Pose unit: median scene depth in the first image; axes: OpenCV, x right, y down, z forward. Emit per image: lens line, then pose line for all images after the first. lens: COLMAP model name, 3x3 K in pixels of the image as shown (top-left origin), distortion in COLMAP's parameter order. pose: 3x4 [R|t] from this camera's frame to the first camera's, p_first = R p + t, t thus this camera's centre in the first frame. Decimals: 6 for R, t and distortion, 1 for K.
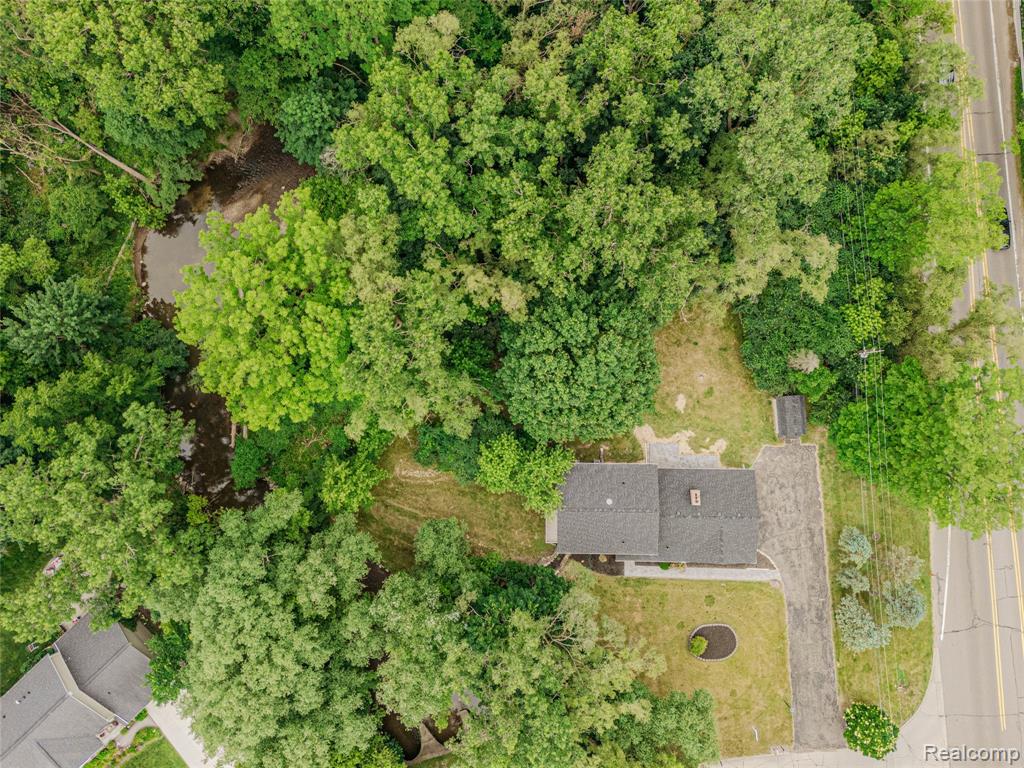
lens RADIAL K [[708.9, 0, 512.0], [0, 708.9, 384.0], [0, 0, 1]] dist [0.088125, -0.105284]
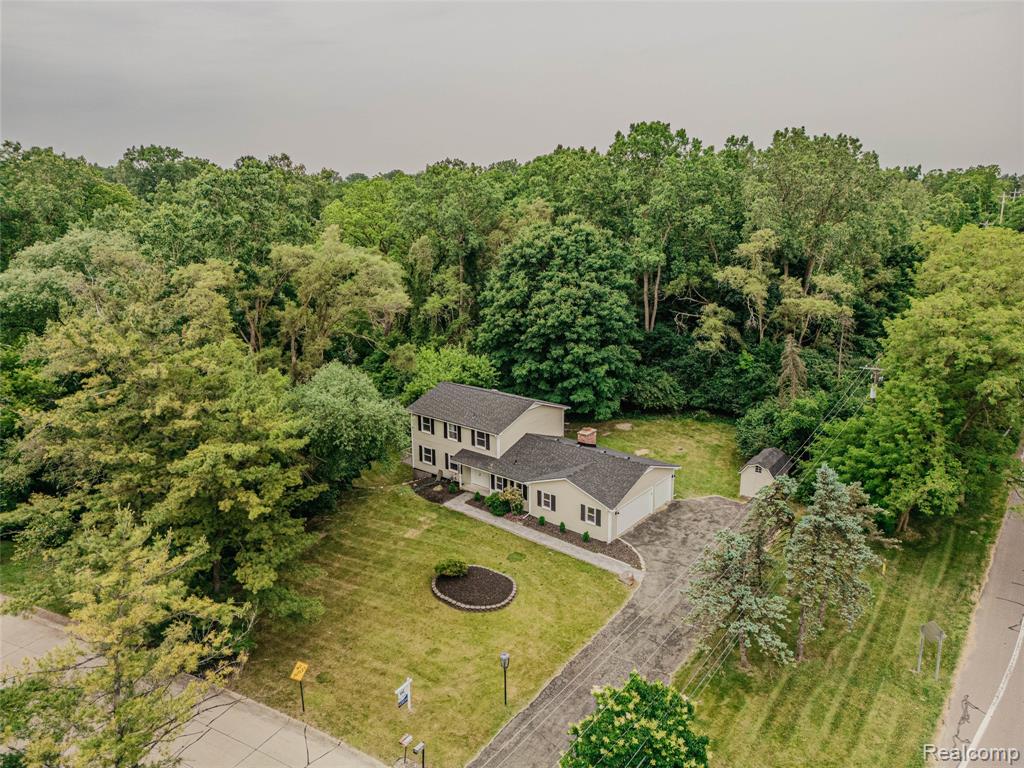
lens RADIAL K [[708.9, 0, 512.0], [0, 708.9, 384.0], [0, 0, 1]] dist [0.088125, -0.105284]
pose [[0.775179, 0.184930, -0.604069, 0.601568], [-0.631729, 0.233062, -0.739324, 0.705395], [0.004062, 0.954716, 0.297491, 0.690300]]
